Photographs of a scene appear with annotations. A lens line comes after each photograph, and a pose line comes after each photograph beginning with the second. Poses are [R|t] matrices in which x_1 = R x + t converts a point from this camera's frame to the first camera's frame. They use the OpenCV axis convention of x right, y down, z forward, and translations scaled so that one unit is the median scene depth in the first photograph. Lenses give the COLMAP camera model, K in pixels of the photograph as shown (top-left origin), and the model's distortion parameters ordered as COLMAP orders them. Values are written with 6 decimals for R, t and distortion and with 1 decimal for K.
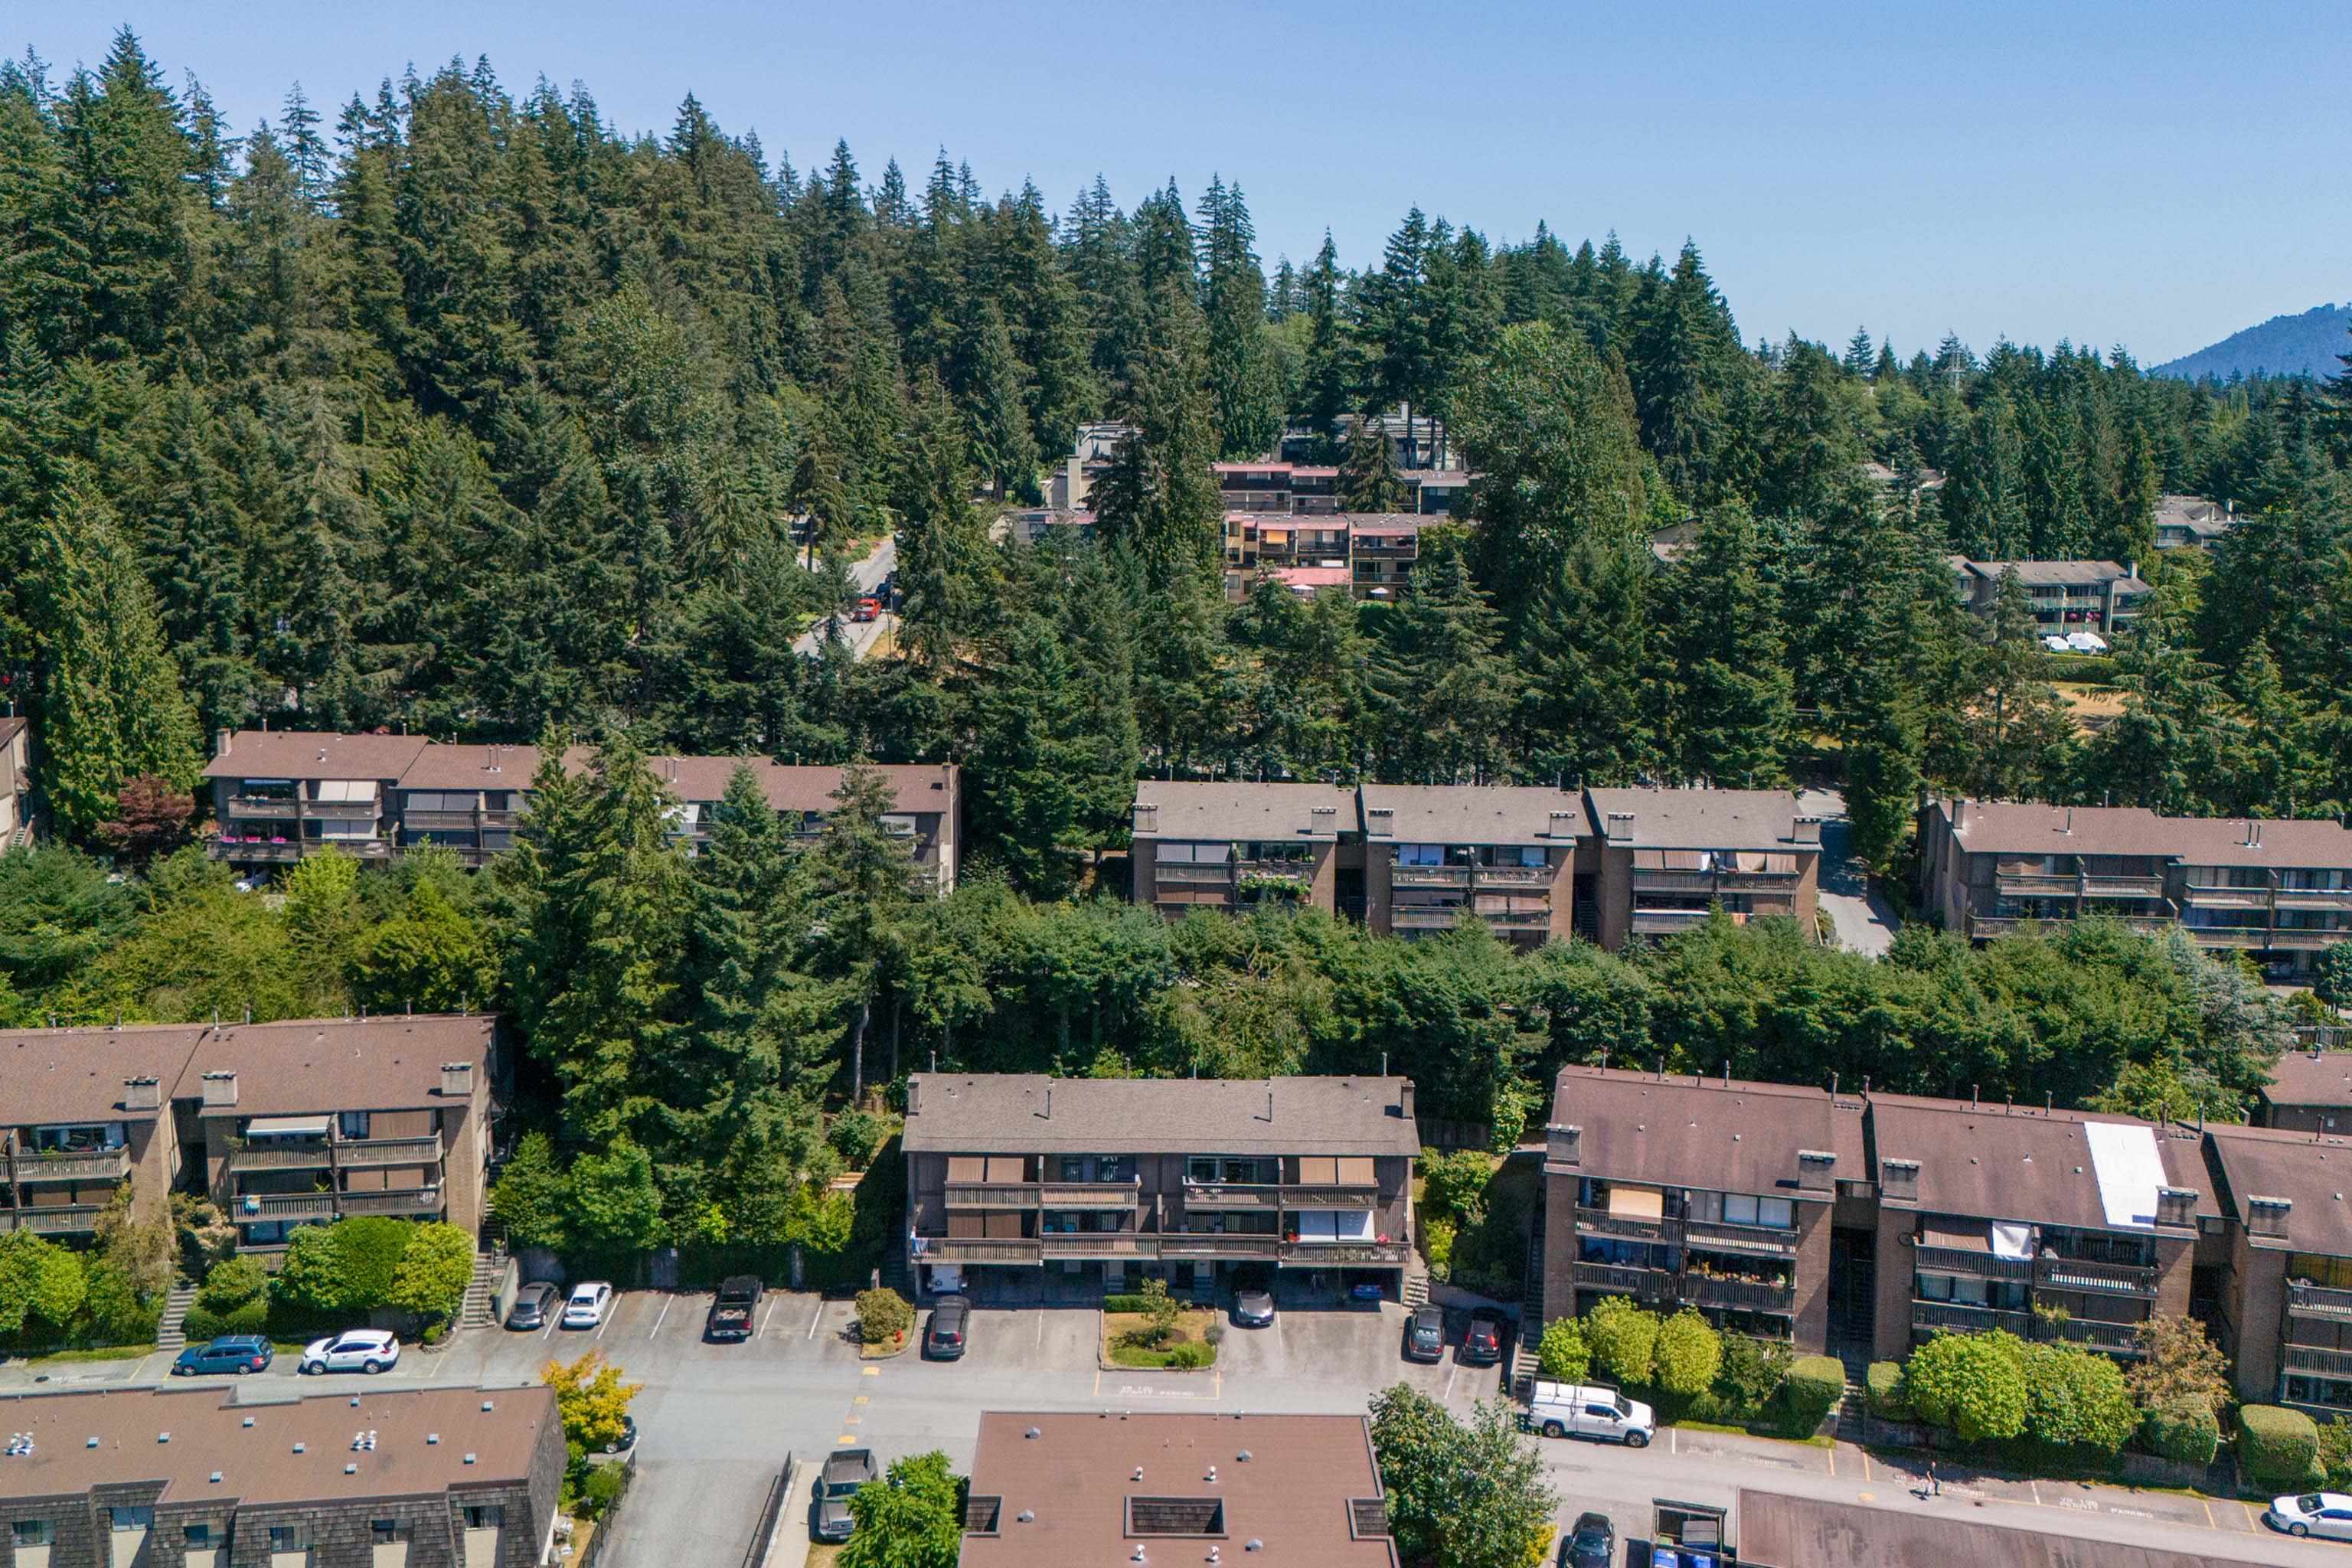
lens RADIAL K [[2075.4, 0, 1182.1], [0, 2075.4, 728.3], [0, 0, 1]] dist [0.133616, -0.214057]
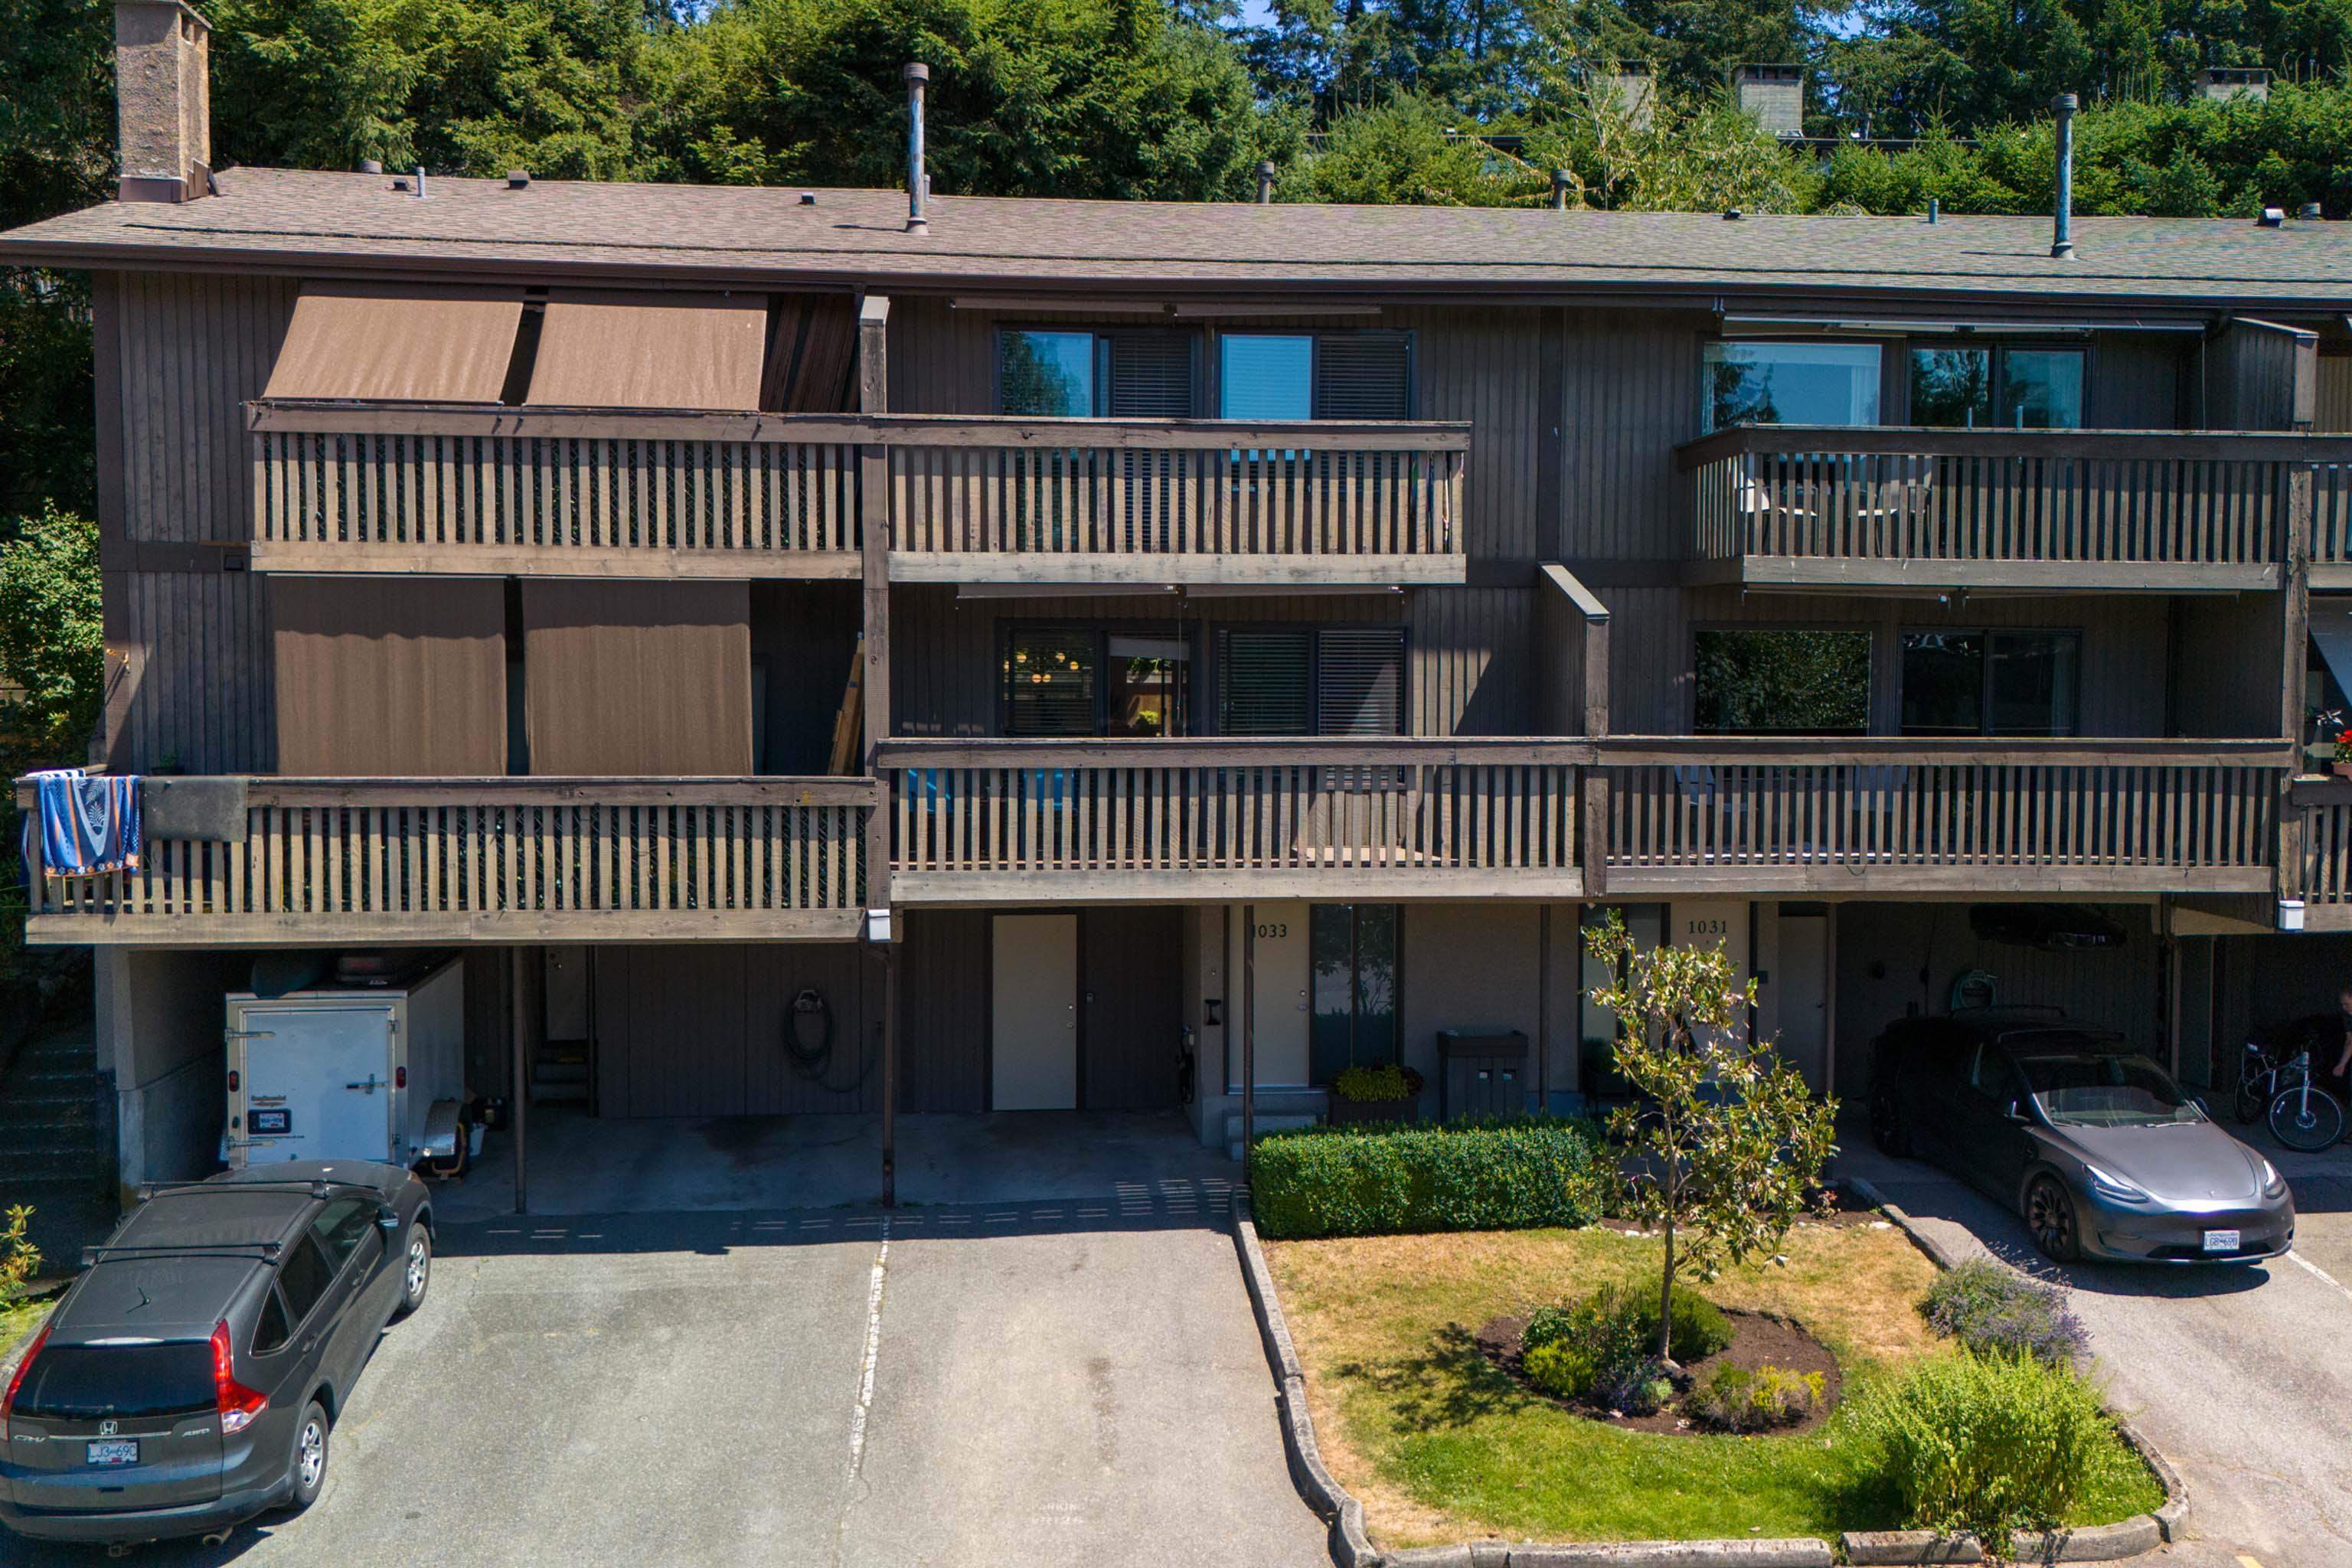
lens RADIAL K [[2075.4, 0, 1182.1], [0, 2075.4, 728.3], [0, 0, 1]] dist [0.133616, -0.214057]
pose [[0.995037, -0.010817, 0.098912, -0.059711], [0.021928, 0.993472, -0.111946, 0.257363], [-0.097056, 0.113559, 0.988779, 0.831920]]
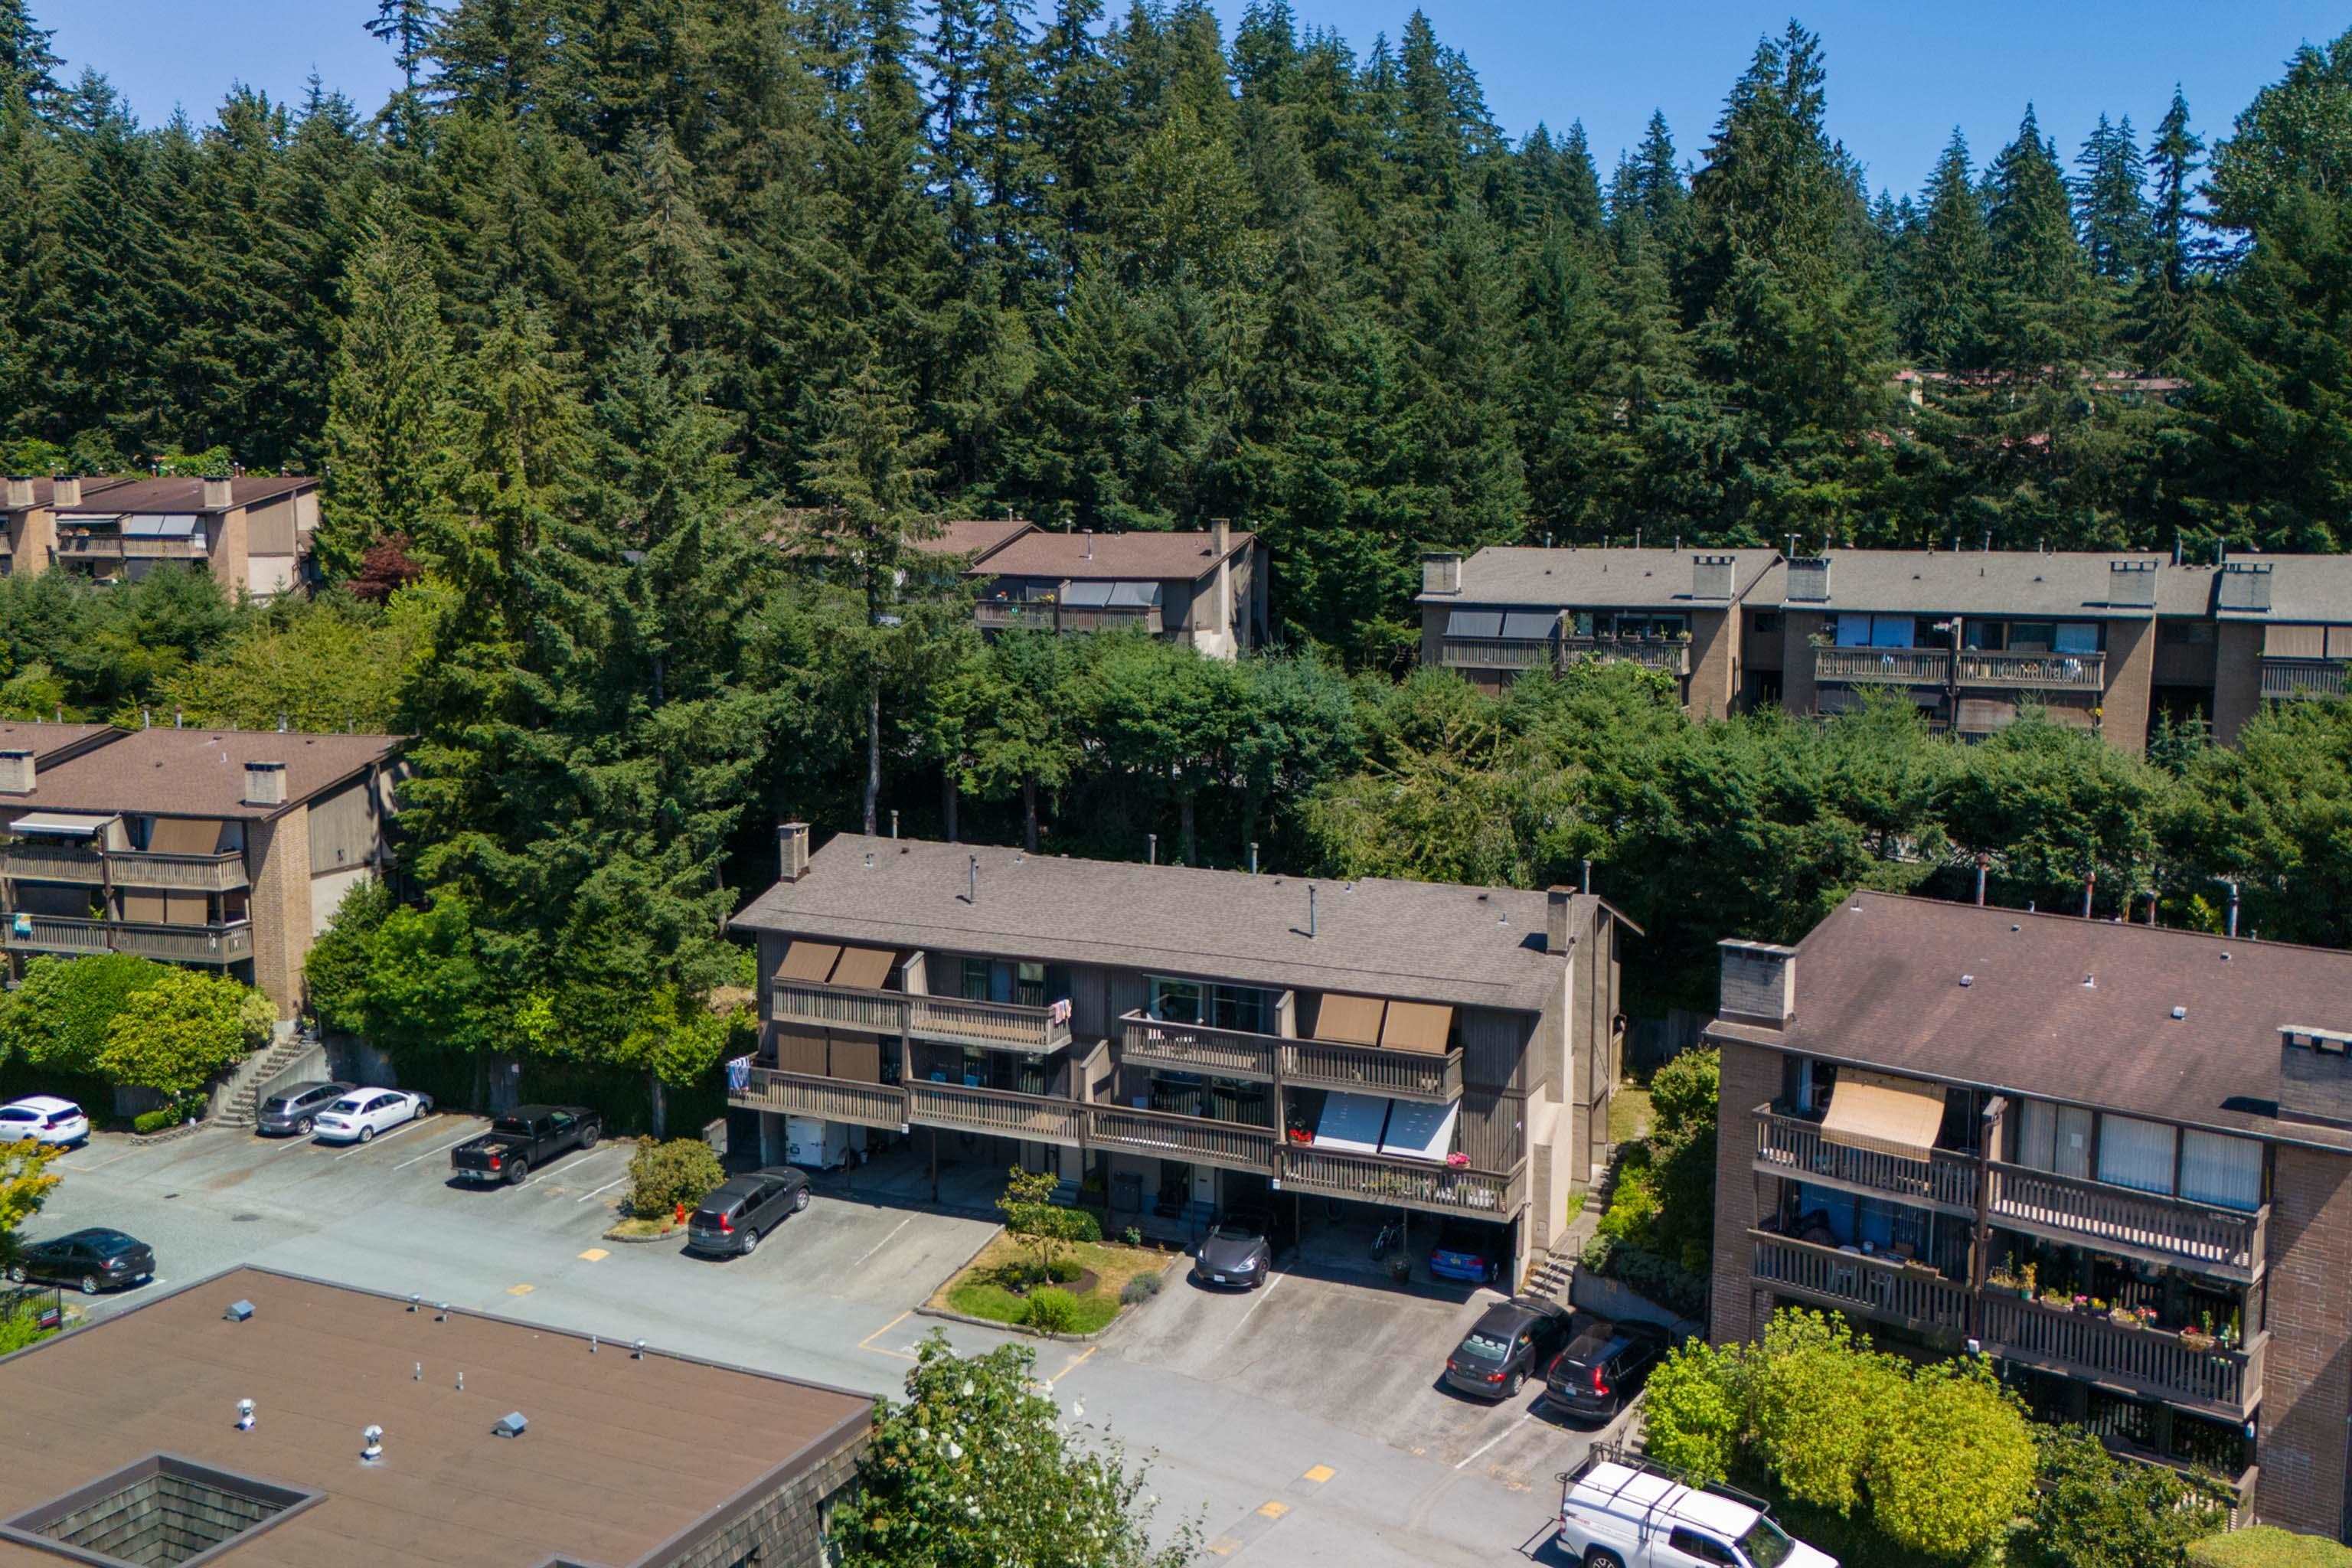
lens RADIAL K [[2075.4, 0, 1182.1], [0, 2075.4, 728.3], [0, 0, 1]] dist [0.133616, -0.214057]
pose [[0.909371, 0.041309, -0.413931, 0.244207], [-0.057217, 0.998020, -0.026102, 0.151651], [0.412033, 0.047420, 0.909934, 0.482277]]
